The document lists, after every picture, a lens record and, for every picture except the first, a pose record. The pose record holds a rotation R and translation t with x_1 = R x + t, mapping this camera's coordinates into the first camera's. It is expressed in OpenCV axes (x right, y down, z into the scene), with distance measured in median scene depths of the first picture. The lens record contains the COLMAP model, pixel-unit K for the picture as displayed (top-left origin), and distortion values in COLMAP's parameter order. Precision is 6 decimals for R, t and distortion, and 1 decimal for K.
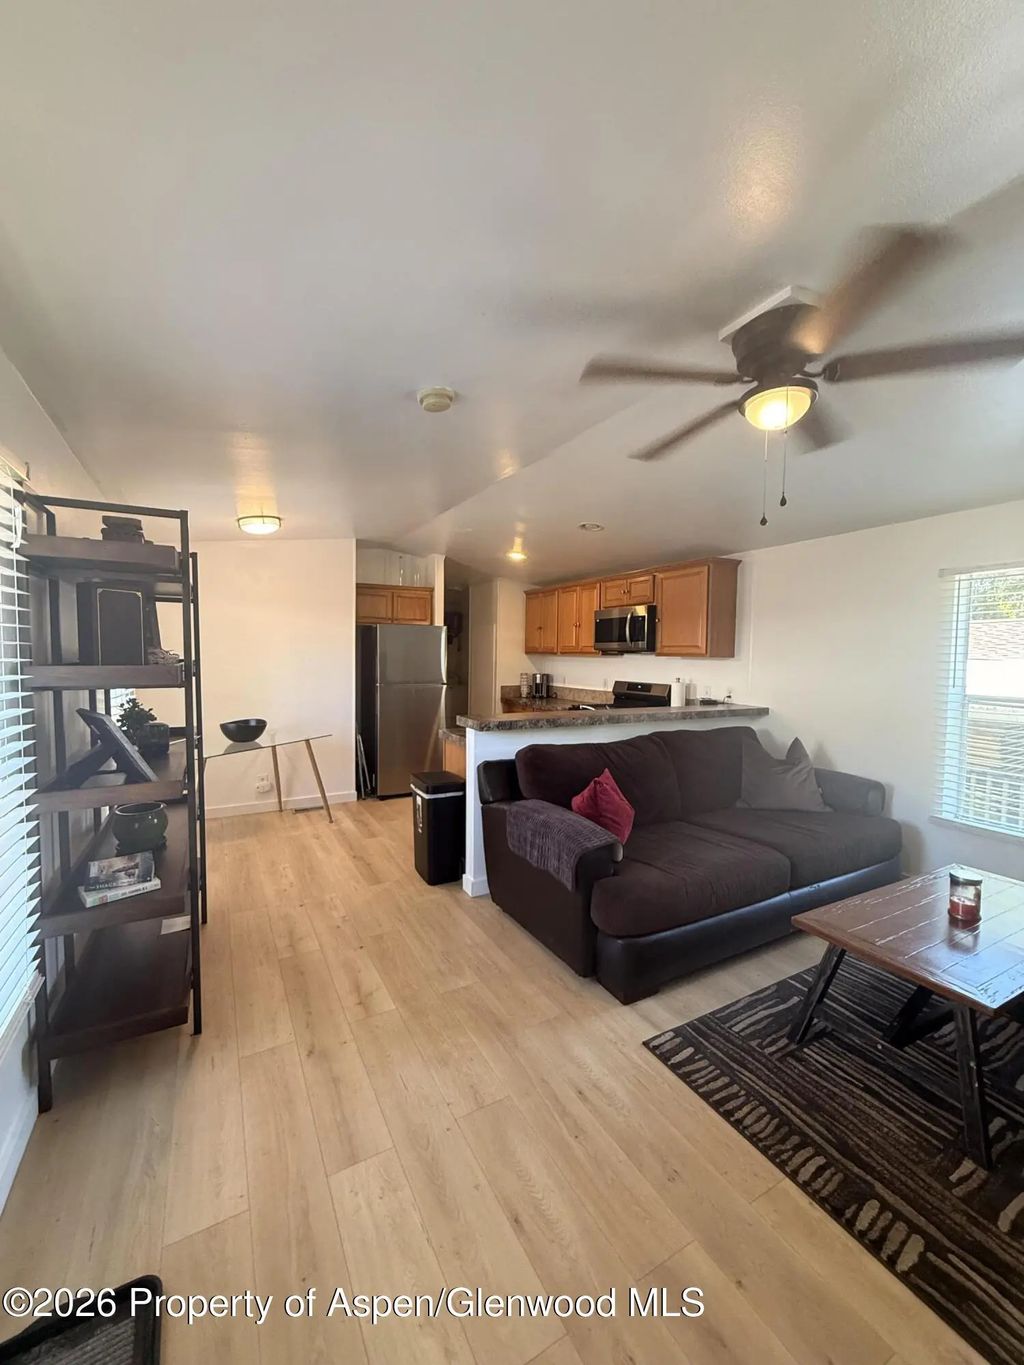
lens RADIAL K [[542.8, 0, 515.0], [0, 542.8, 682.6], [0, 0, 1]] dist [-0.003527, 0.001356]
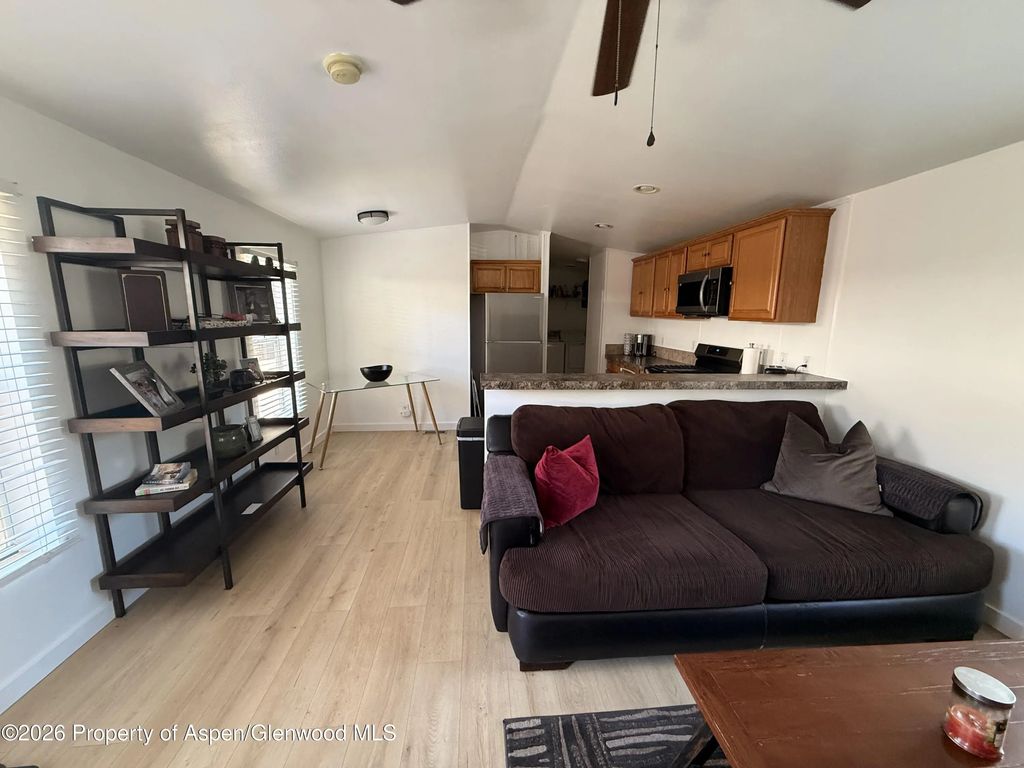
lens RADIAL K [[407.2, 0, 514.5], [0, 407.2, 386.1], [0, 0, 1]] dist [-0.003527, 0.001356]
pose [[0.912987, 0.070094, -0.401922, 0.229413], [-0.020518, 0.991773, 0.126354, -0.016926], [0.407472, -0.107113, 0.906914, 0.178643]]
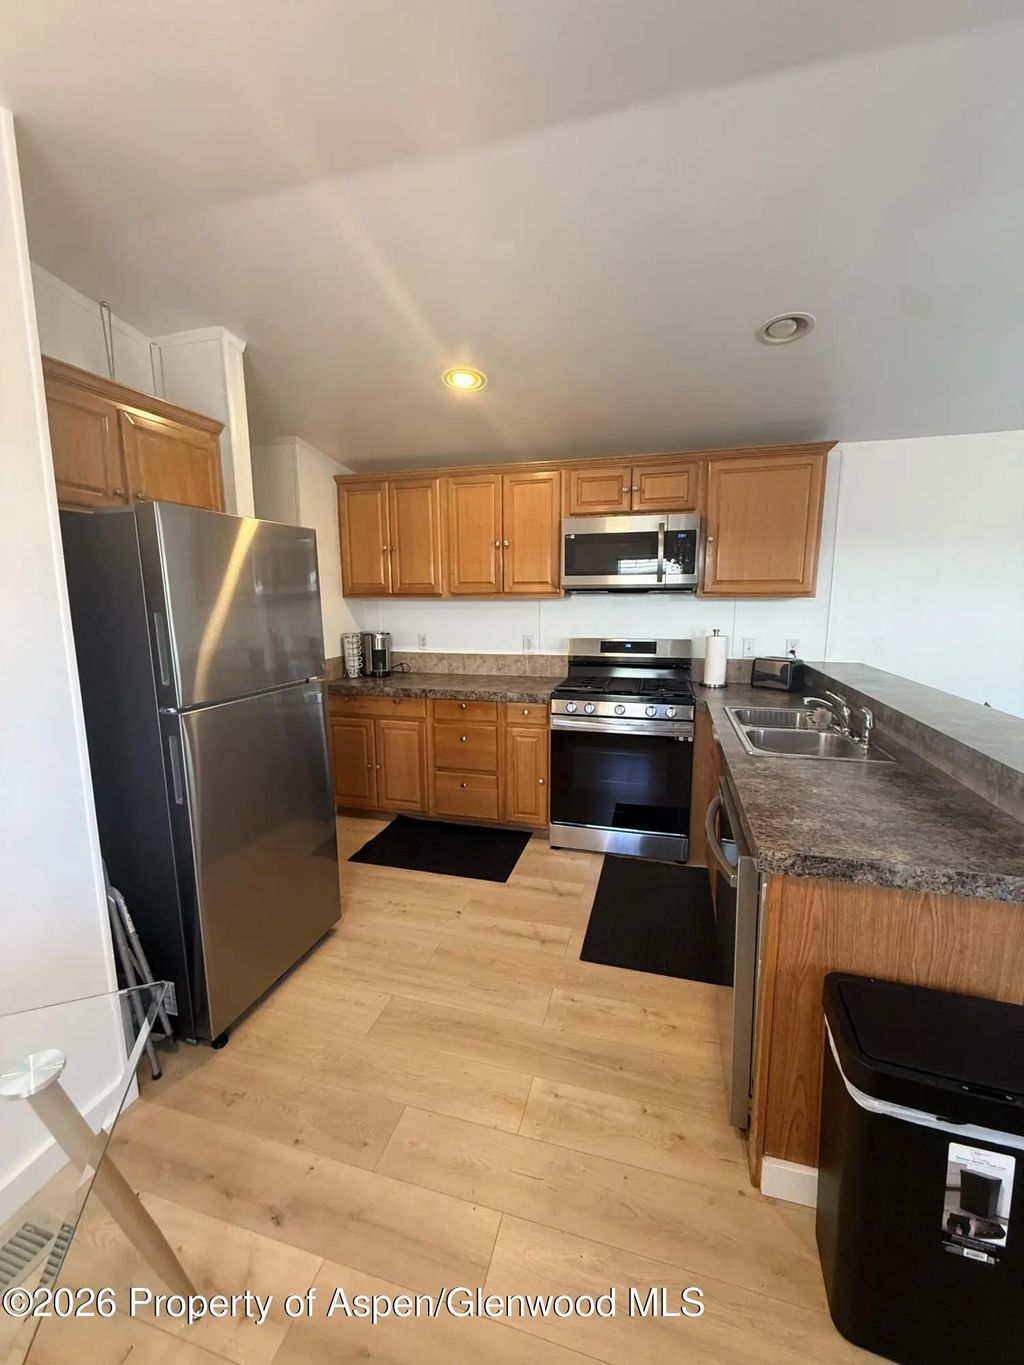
lens RADIAL K [[542.8, 0, 513.8], [0, 542.8, 679.9], [0, 0, 1]] dist [-0.003527, 0.001356]
pose [[0.708186, -0.119395, 0.695858, -0.378894], [0.048530, 0.991498, 0.120731, -0.043201], [-0.704356, -0.051730, 0.707959, 0.759201]]
